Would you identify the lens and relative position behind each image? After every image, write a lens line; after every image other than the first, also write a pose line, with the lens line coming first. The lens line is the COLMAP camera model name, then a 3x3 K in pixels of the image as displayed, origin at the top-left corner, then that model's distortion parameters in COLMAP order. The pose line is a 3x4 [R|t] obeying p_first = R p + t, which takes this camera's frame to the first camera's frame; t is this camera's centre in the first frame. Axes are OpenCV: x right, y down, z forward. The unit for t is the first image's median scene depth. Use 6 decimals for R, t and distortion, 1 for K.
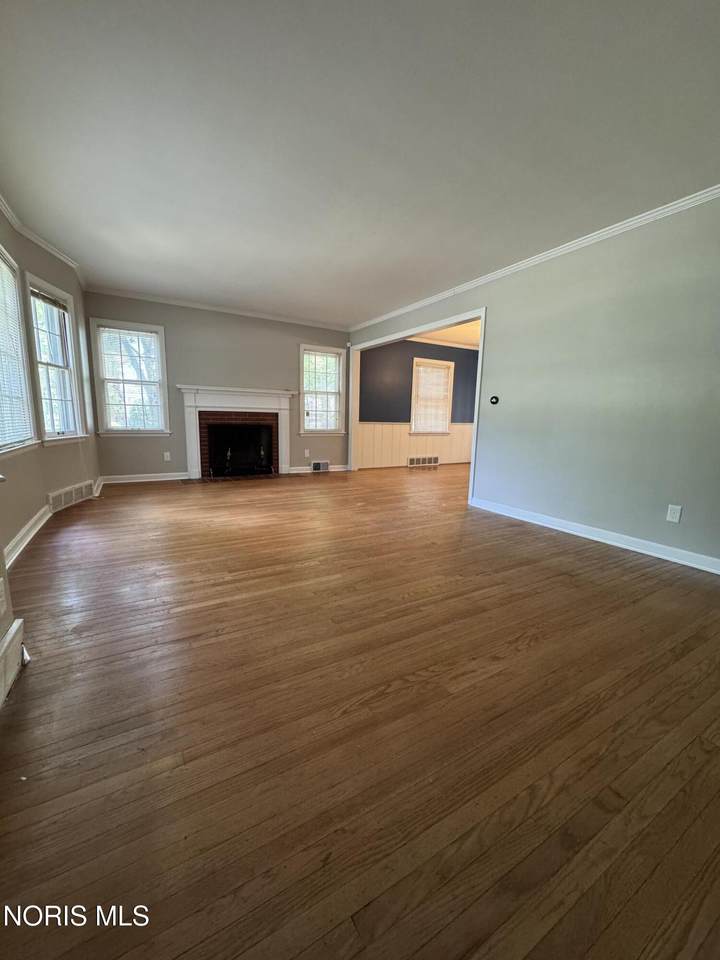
lens RADIAL K [[383.1, 0, 359.2], [0, 383.1, 477.3], [0, 0, 1]] dist [0.000554, 0.000009]
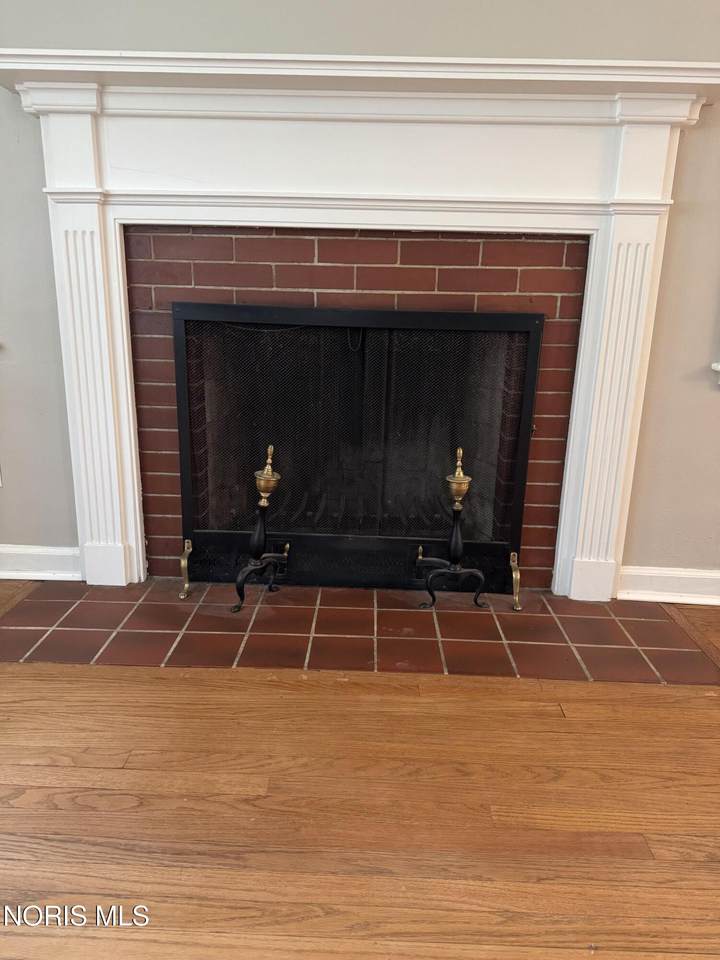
lens RADIAL K [[669.9, 0, 358.0], [0, 669.9, 480.4], [0, 0, 1]] dist [0.008273, 0.001601]
pose [[0.851468, 0.133547, -0.507116, -0.139485], [-0.089684, 0.989867, 0.110094, -0.090708], [0.516680, -0.048261, 0.854817, 0.713545]]
